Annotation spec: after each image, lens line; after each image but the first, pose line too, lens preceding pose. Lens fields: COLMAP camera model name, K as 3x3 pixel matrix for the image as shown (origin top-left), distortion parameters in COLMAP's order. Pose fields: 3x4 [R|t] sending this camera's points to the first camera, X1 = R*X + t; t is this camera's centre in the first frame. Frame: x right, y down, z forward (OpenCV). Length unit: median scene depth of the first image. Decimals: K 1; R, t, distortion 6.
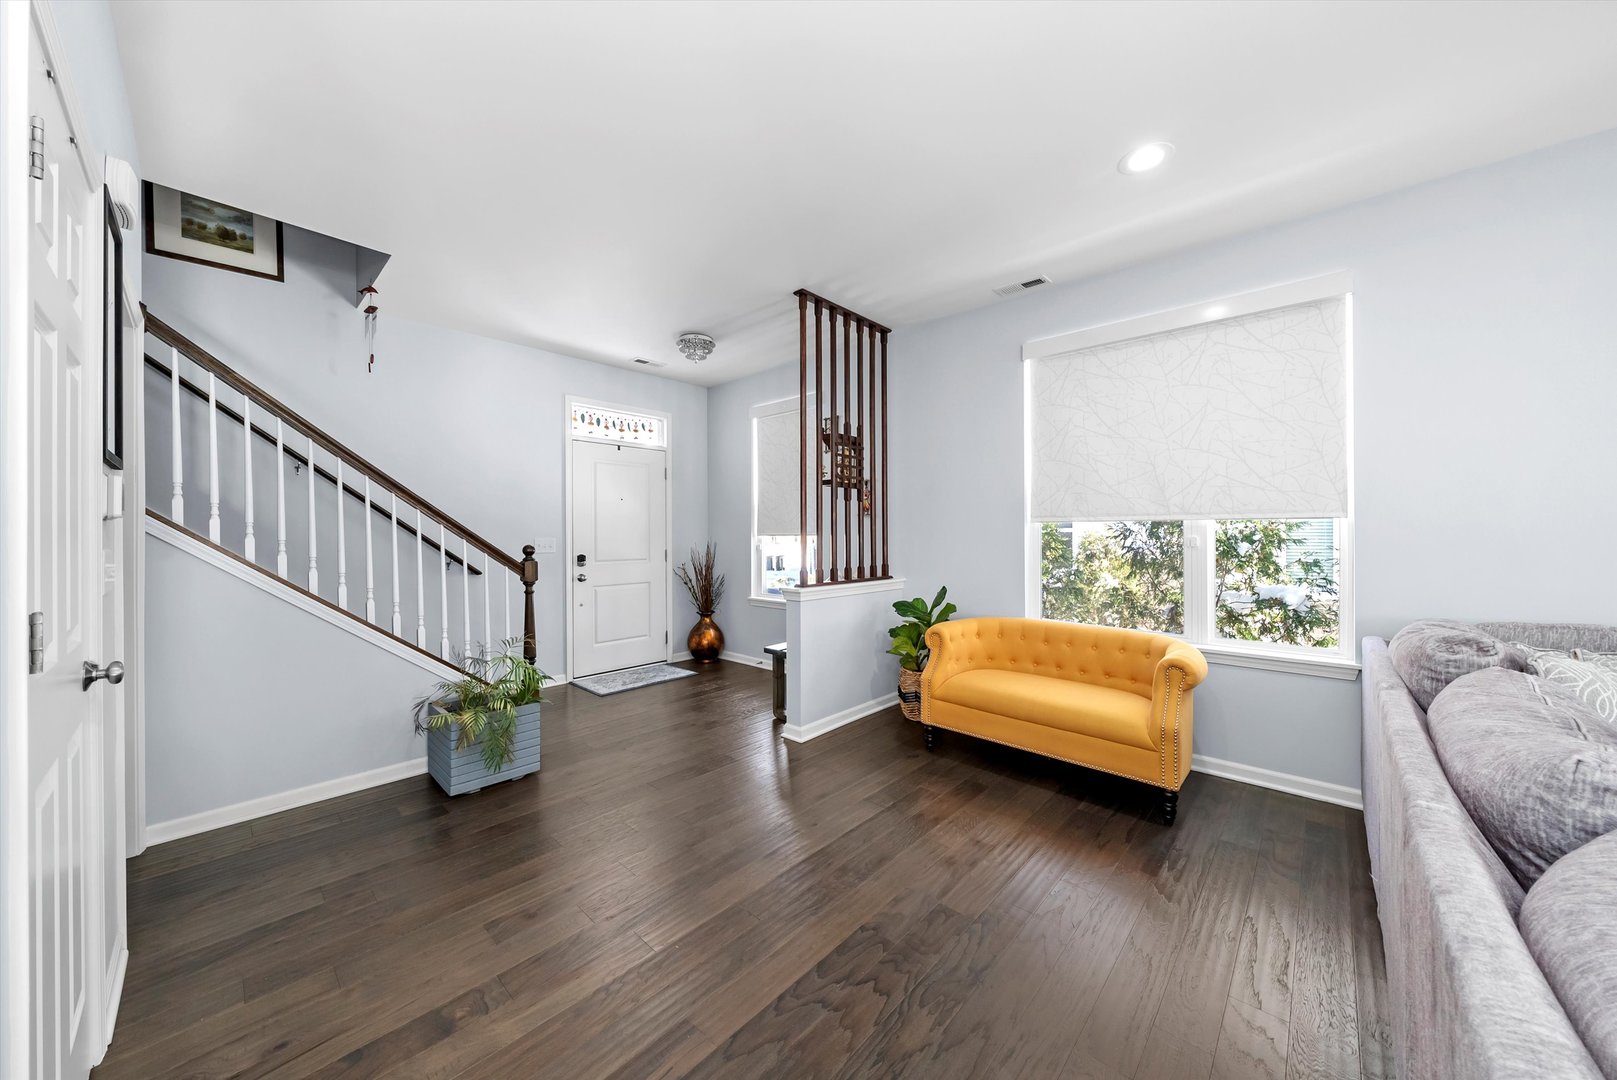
lens RADIAL K [[564.4, 0, 808.0], [0, 564.4, 535.4], [0, 0, 1]] dist [-0.000604, -0.000078]
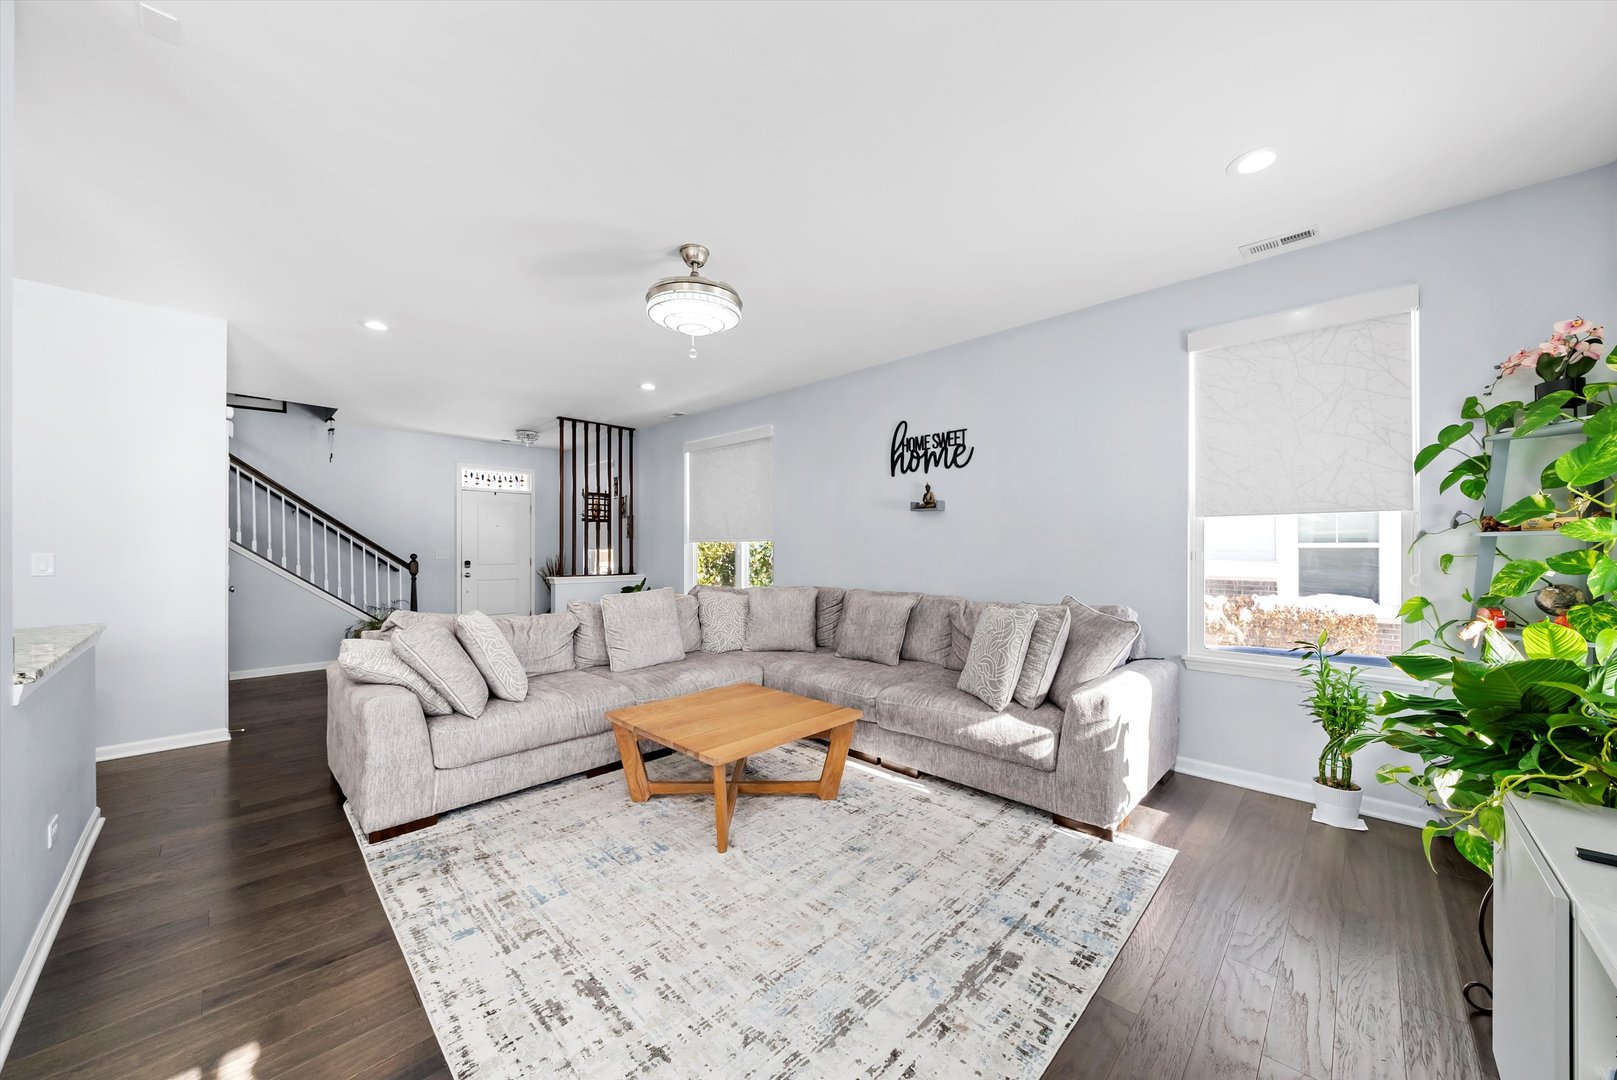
lens RADIAL K [[575.7, 0, 807.7], [0, 575.7, 552.0], [0, 0, 1]] dist [-0.001068, -0.000040]
pose [[0.999687, 0.003627, -0.024738, 0.813815], [-0.003528, 0.999986, 0.004034, -0.001330], [0.024752, -0.003945, 0.999686, -0.831361]]
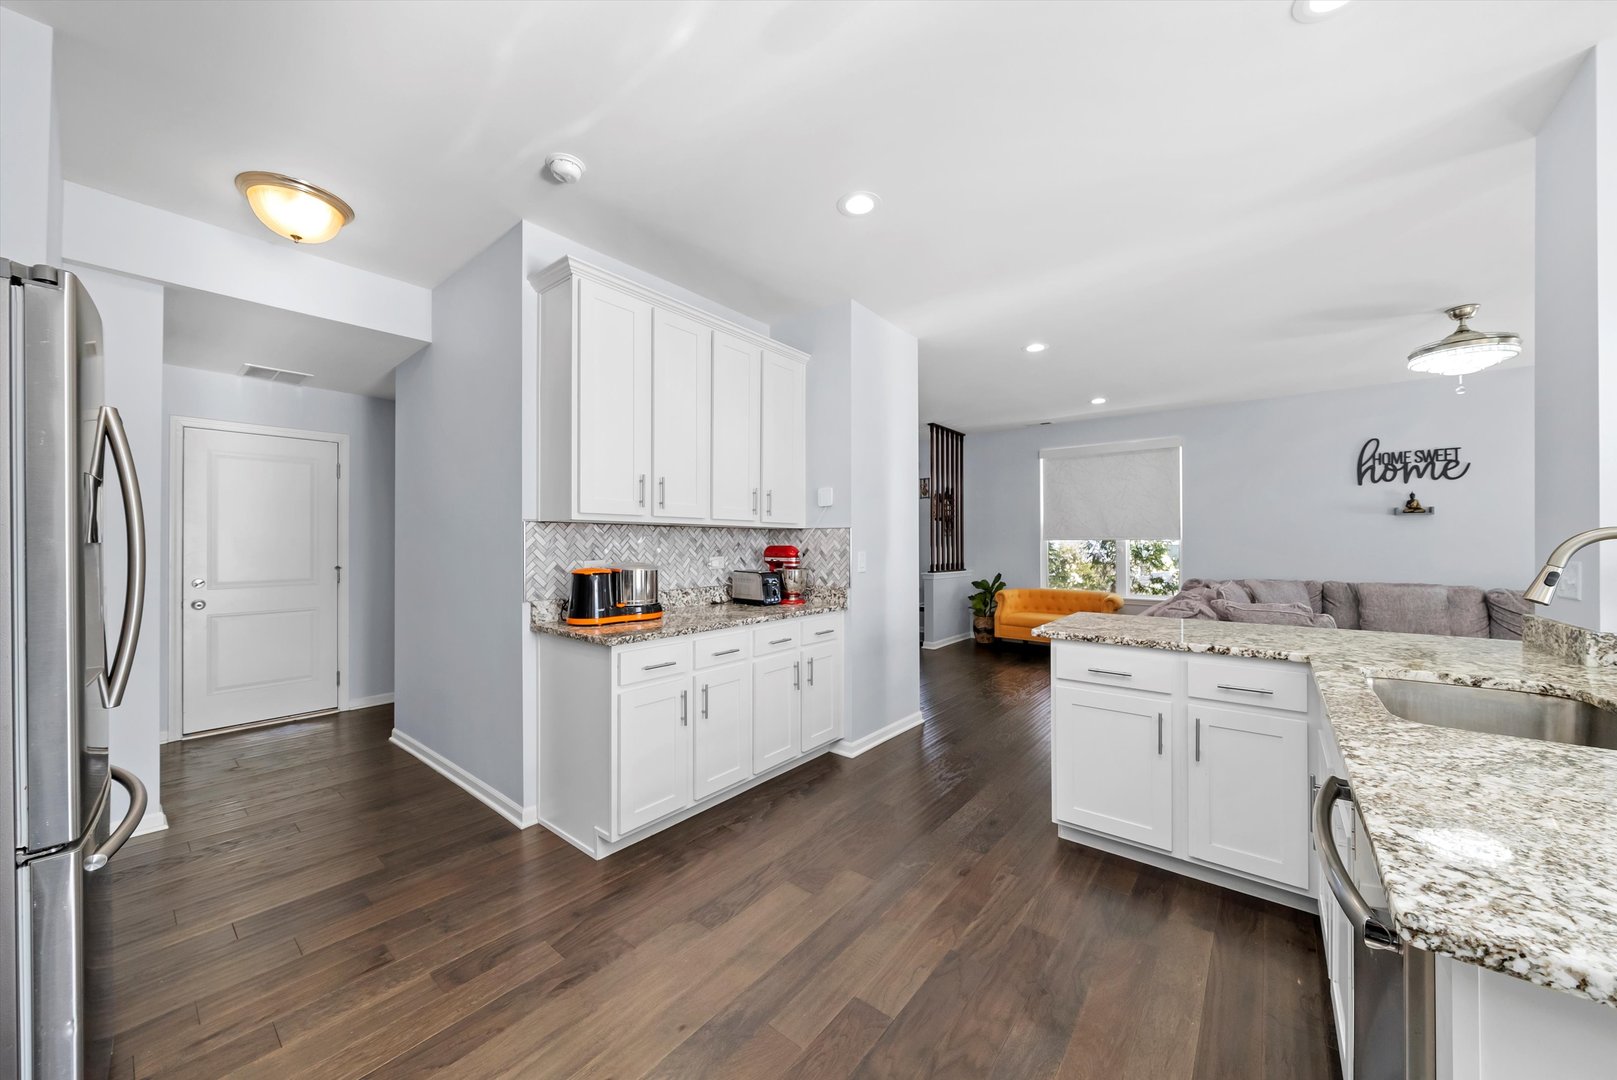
lens RADIAL K [[576.0, 0, 803.5], [0, 576.0, 539.4], [0, 0, 1]] dist [-0.000237, -0.000149]
pose [[0.998252, 0.004914, 0.058904, -0.558725], [-0.004257, 0.999927, -0.011273, -0.000129], [-0.058955, 0.011002, 0.998200, -0.959788]]
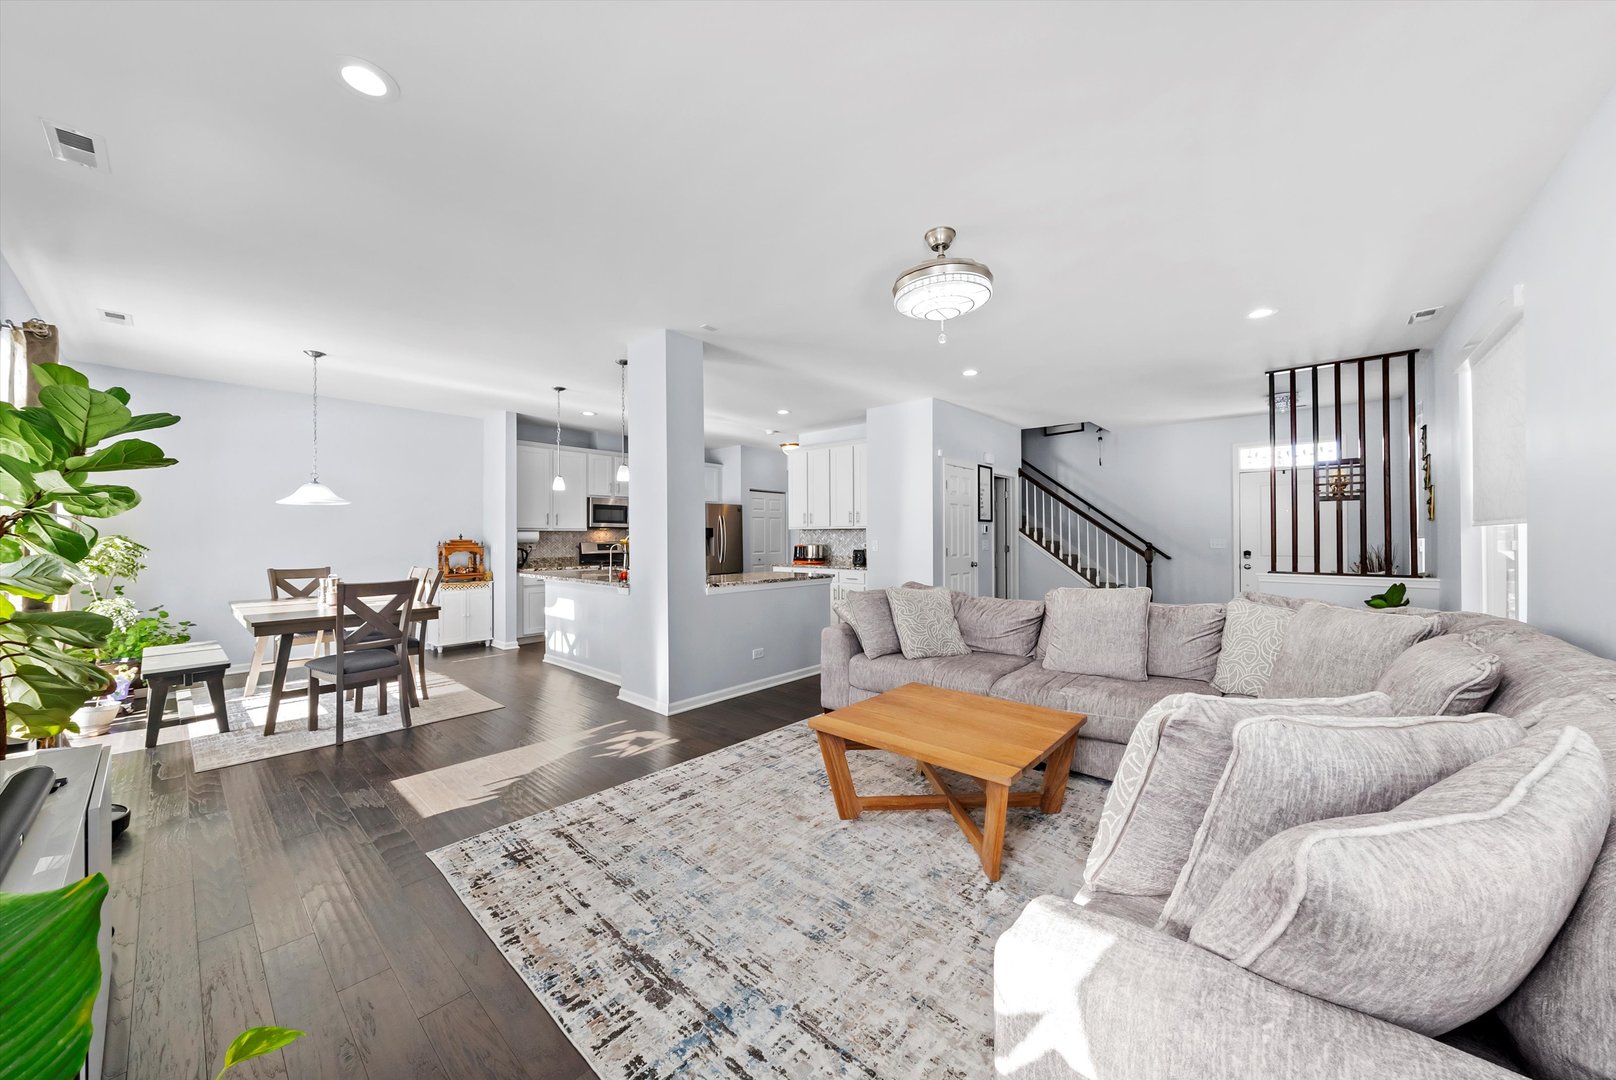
lens RADIAL K [[575.6, 0, 803.0], [0, 575.6, 539.4], [0, 0, 1]] dist [-0.000237, -0.000149]
pose [[0.013697, 0.007515, -0.999878, 1.420787], [0.000287, 0.999972, 0.007519, -0.008946], [0.999906, -0.000390, 0.013695, -0.231070]]
